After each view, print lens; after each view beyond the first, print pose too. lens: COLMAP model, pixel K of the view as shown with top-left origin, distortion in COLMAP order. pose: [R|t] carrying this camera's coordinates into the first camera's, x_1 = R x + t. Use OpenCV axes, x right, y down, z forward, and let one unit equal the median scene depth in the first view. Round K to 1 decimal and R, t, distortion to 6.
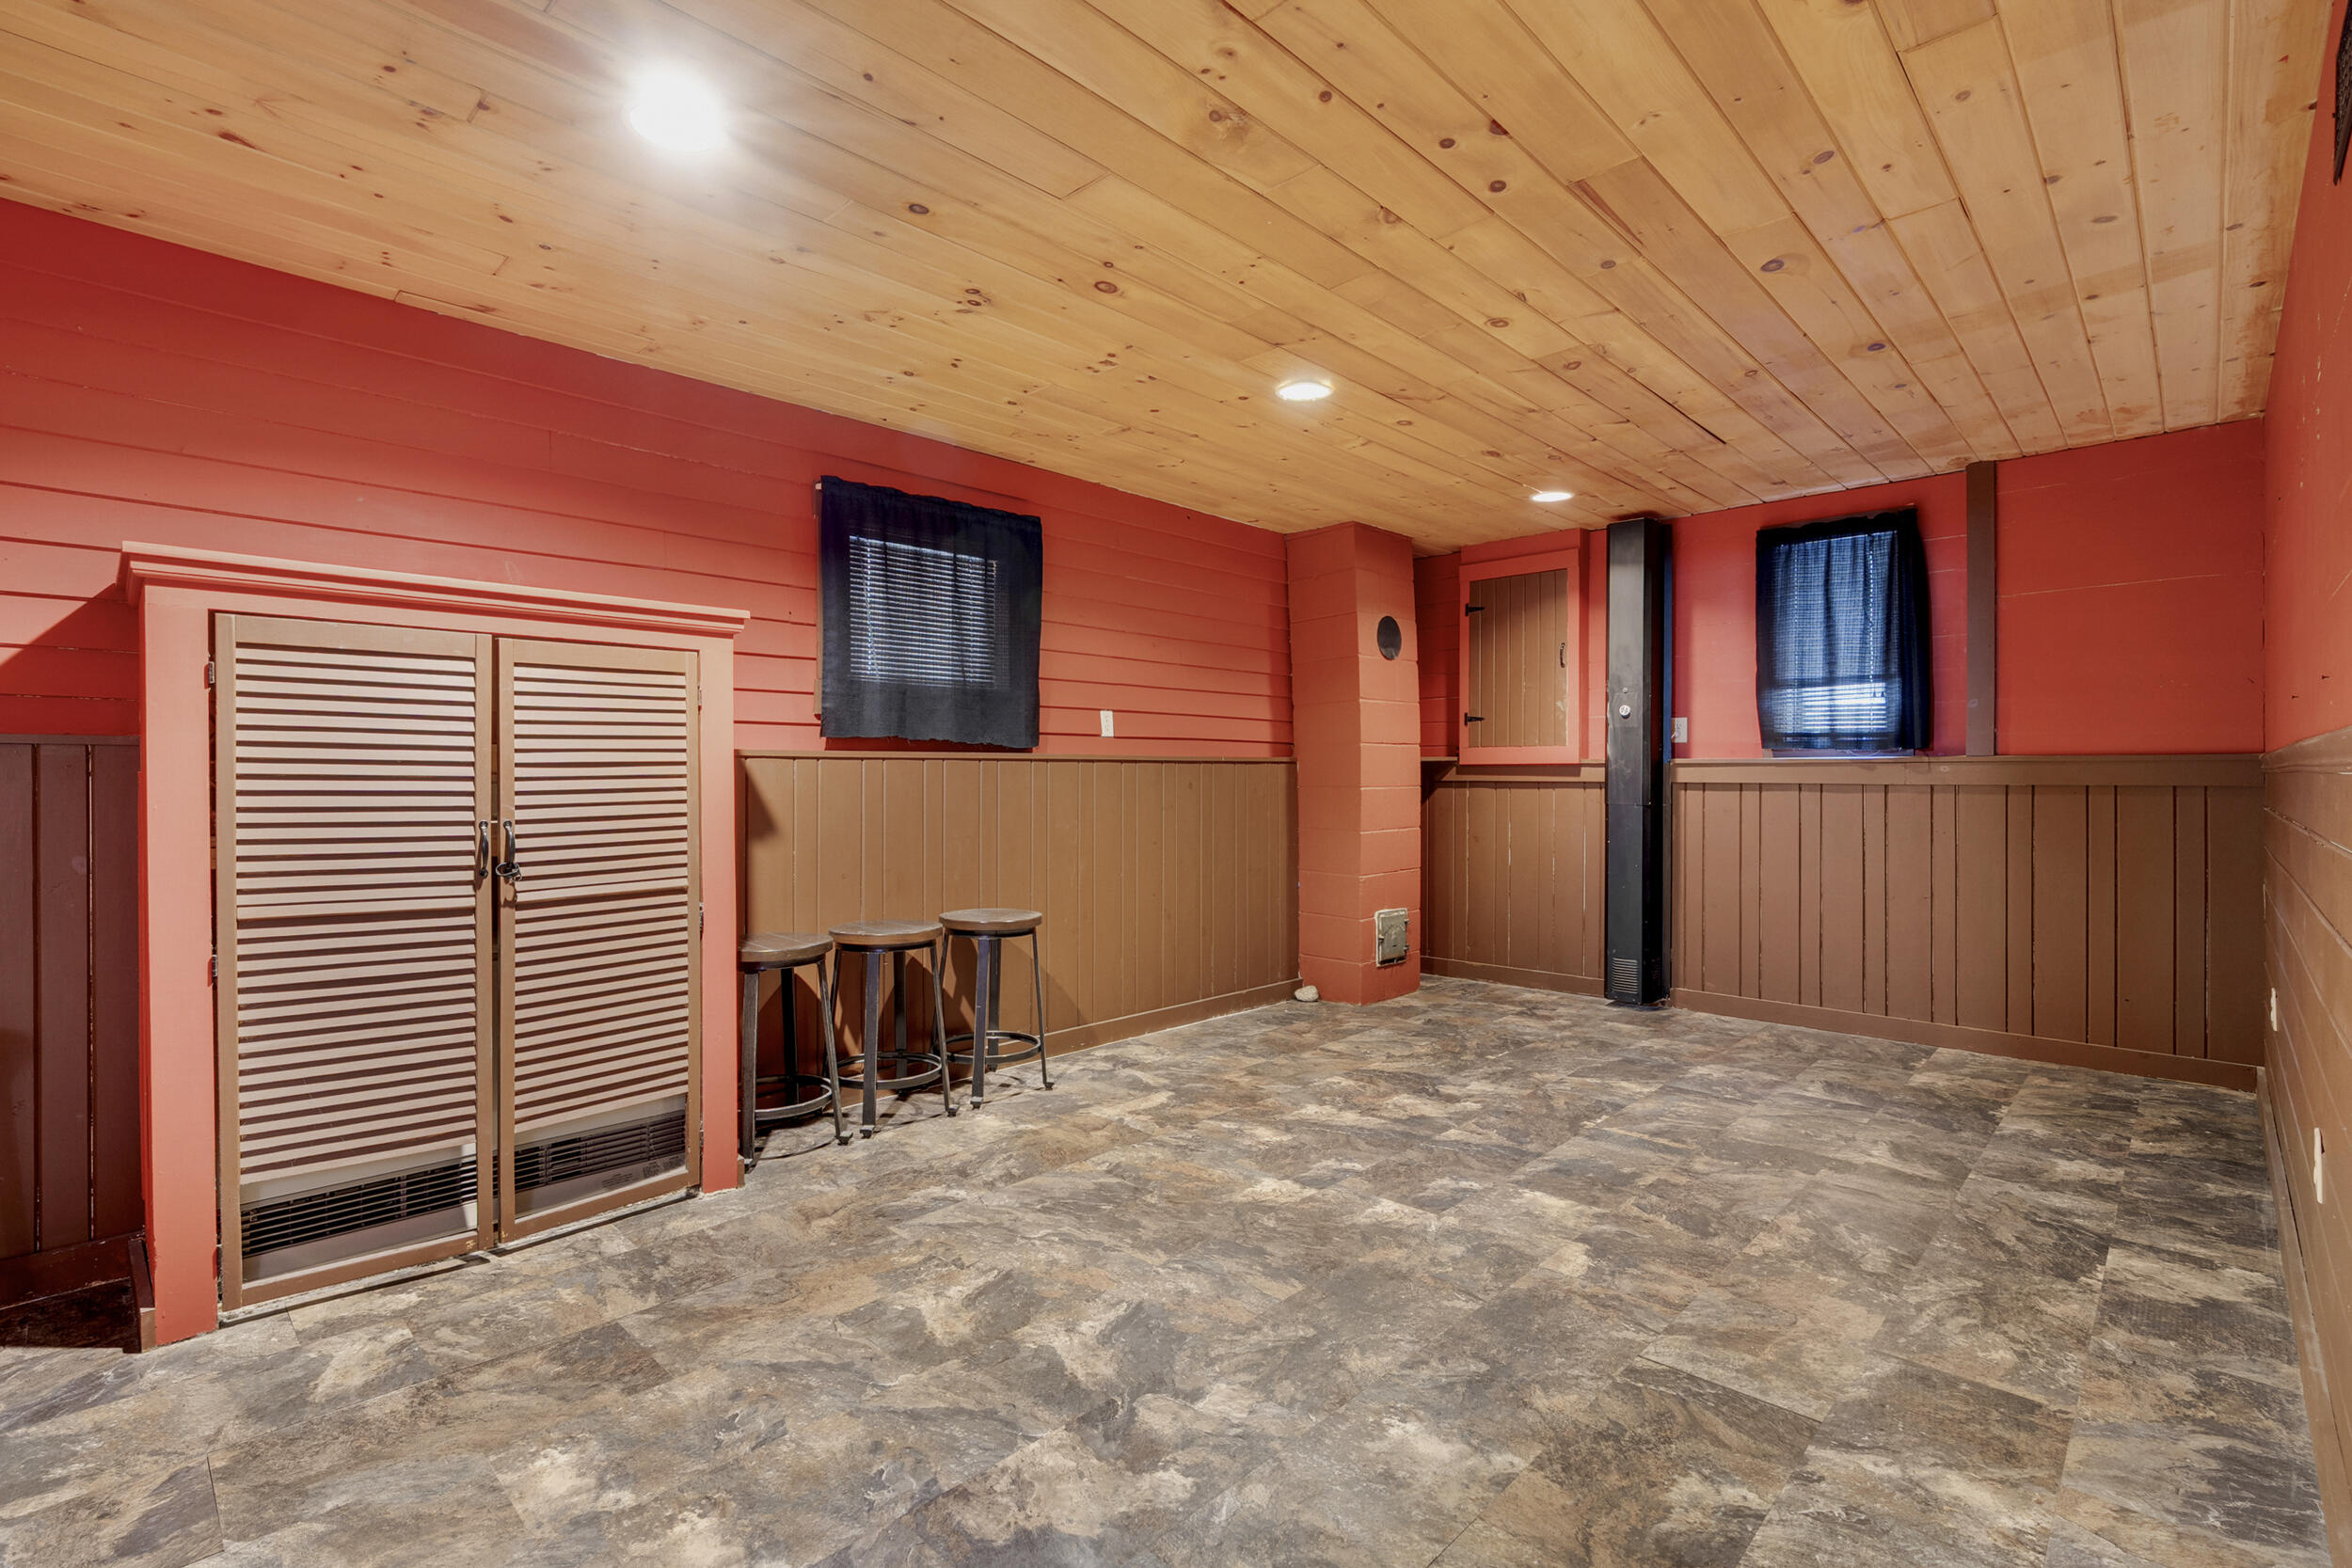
lens RADIAL K [[1070.4, 0, 1182.3], [0, 1070.4, 776.9], [0, 0, 1]] dist [-0.013133, 0.004492]
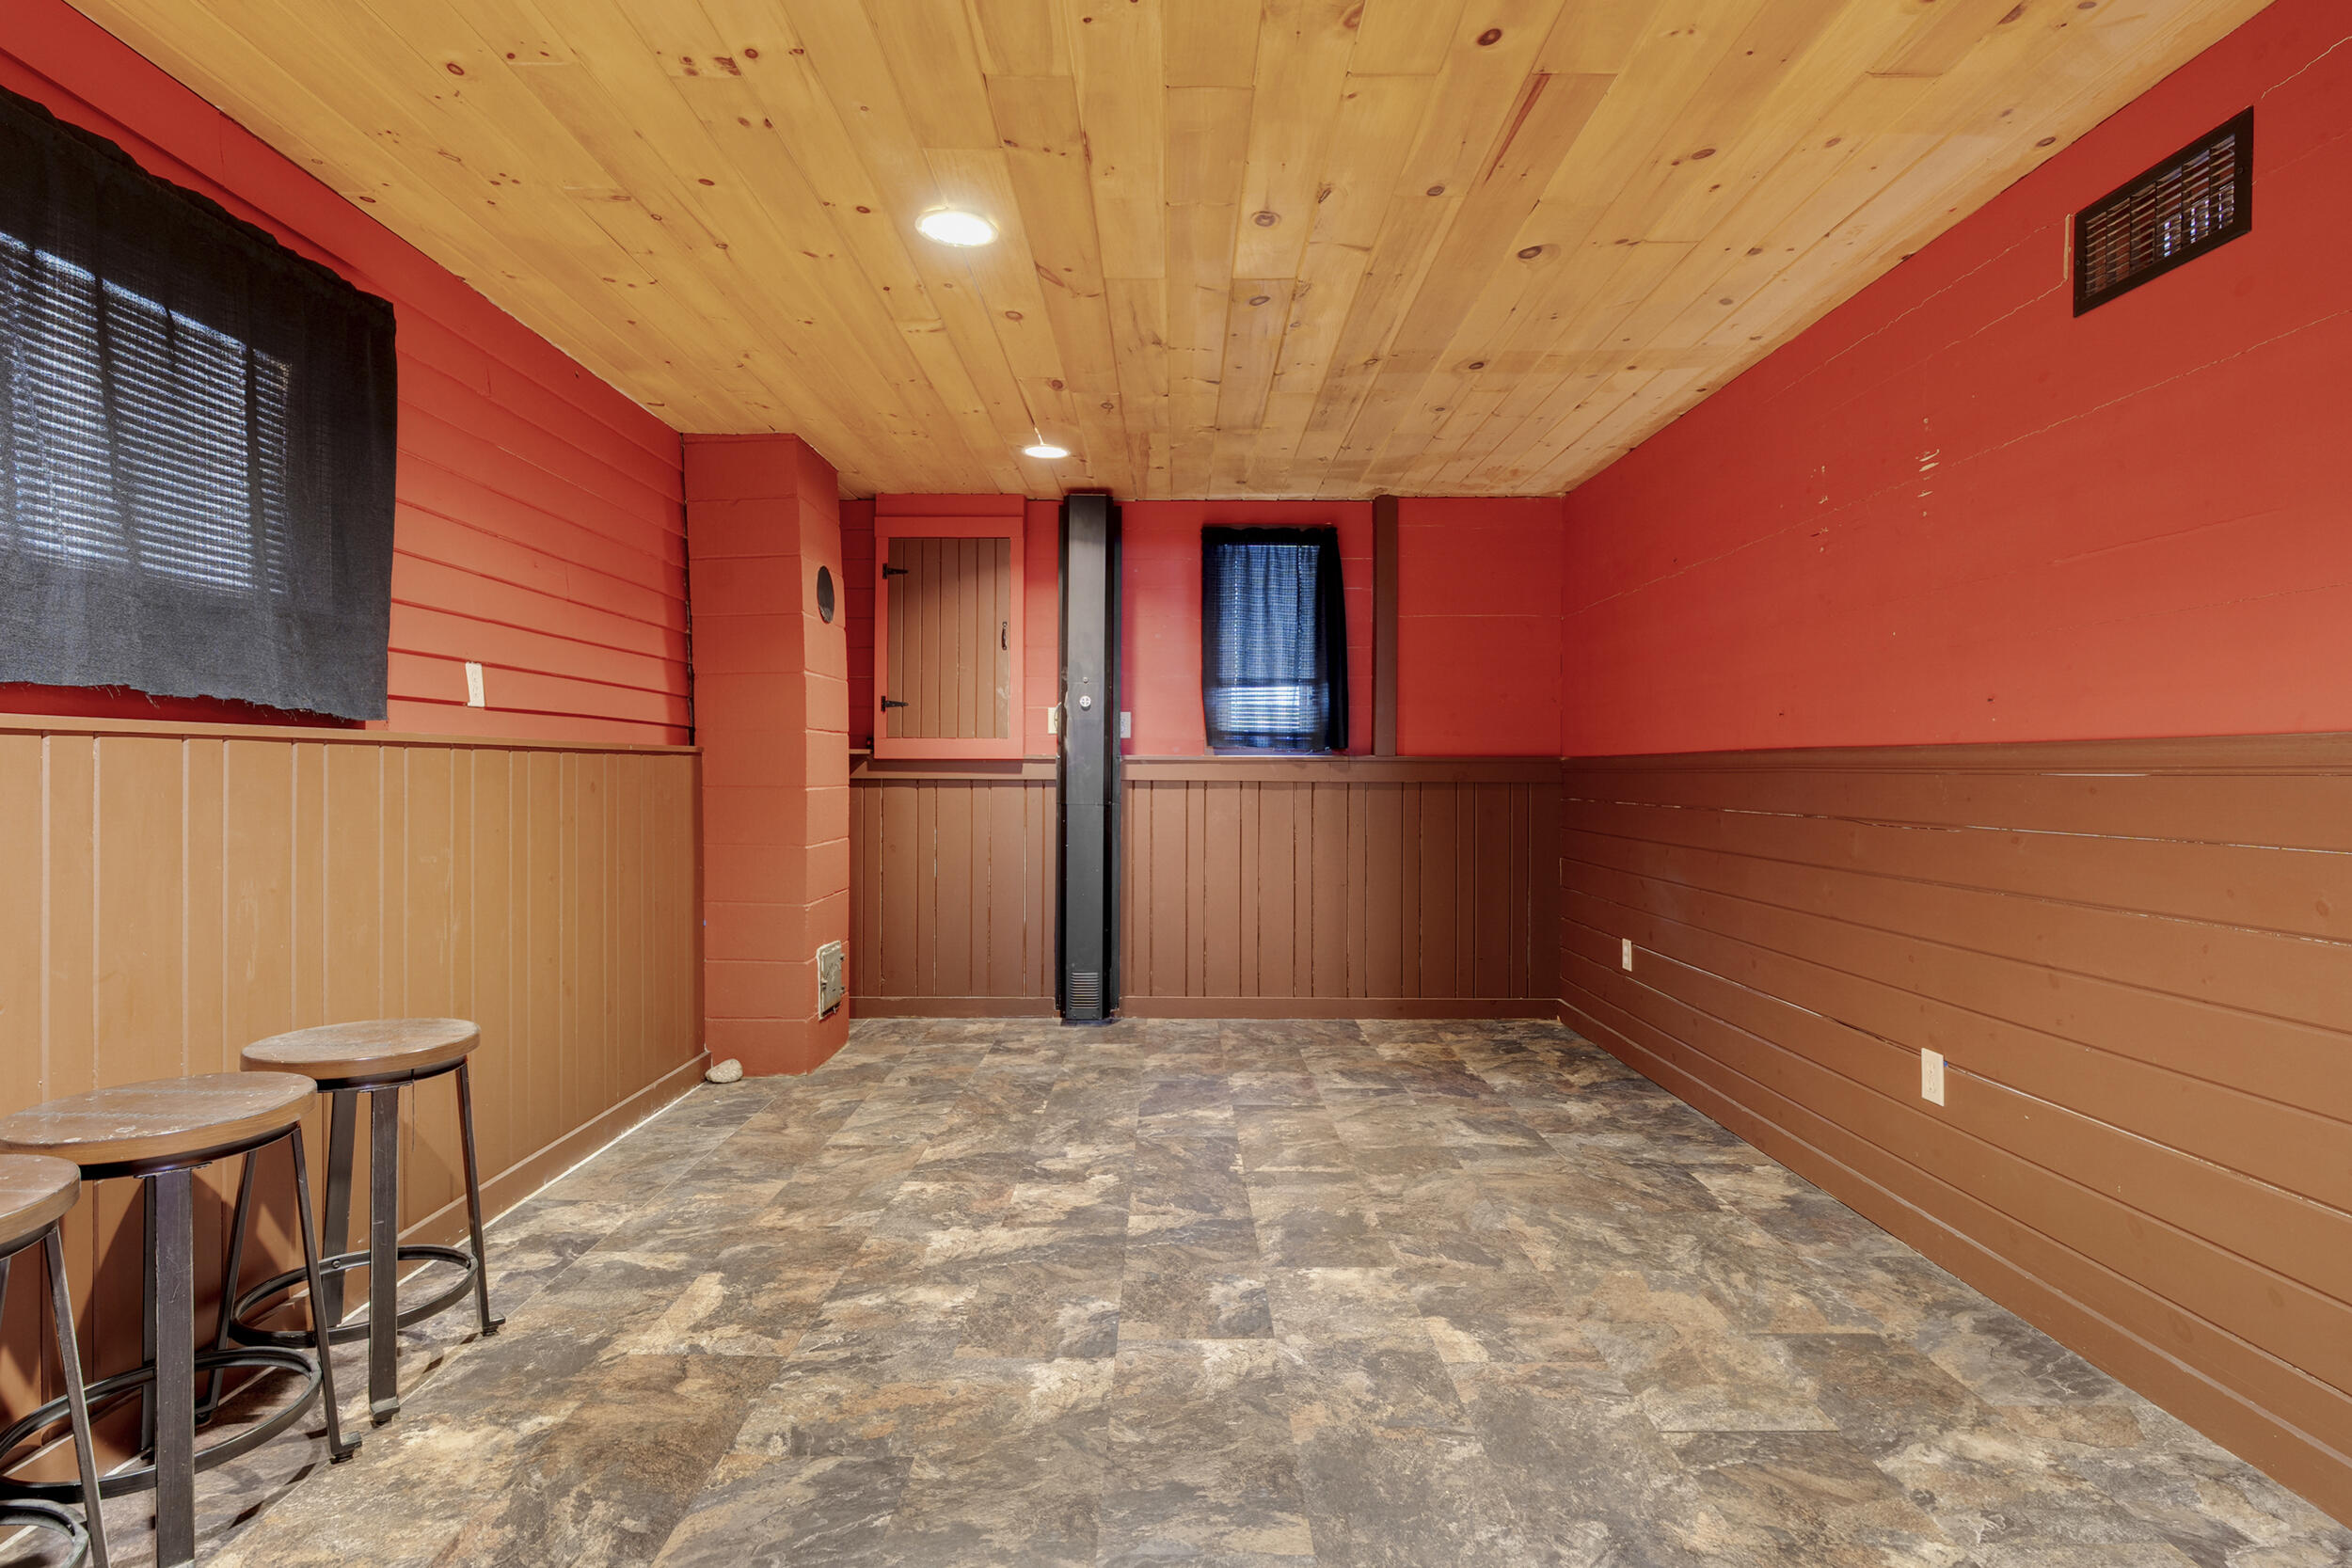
lens RADIAL K [[1130.3, 0, 1171.8], [0, 1130.3, 787.3], [0, 0, 1]] dist [-0.012919, 0.004323]
pose [[0.718292, -0.007665, 0.695699, -0.273789], [-0.002591, 0.999903, 0.013692, -0.003008], [-0.695737, -0.011637, 0.718203, 0.329834]]
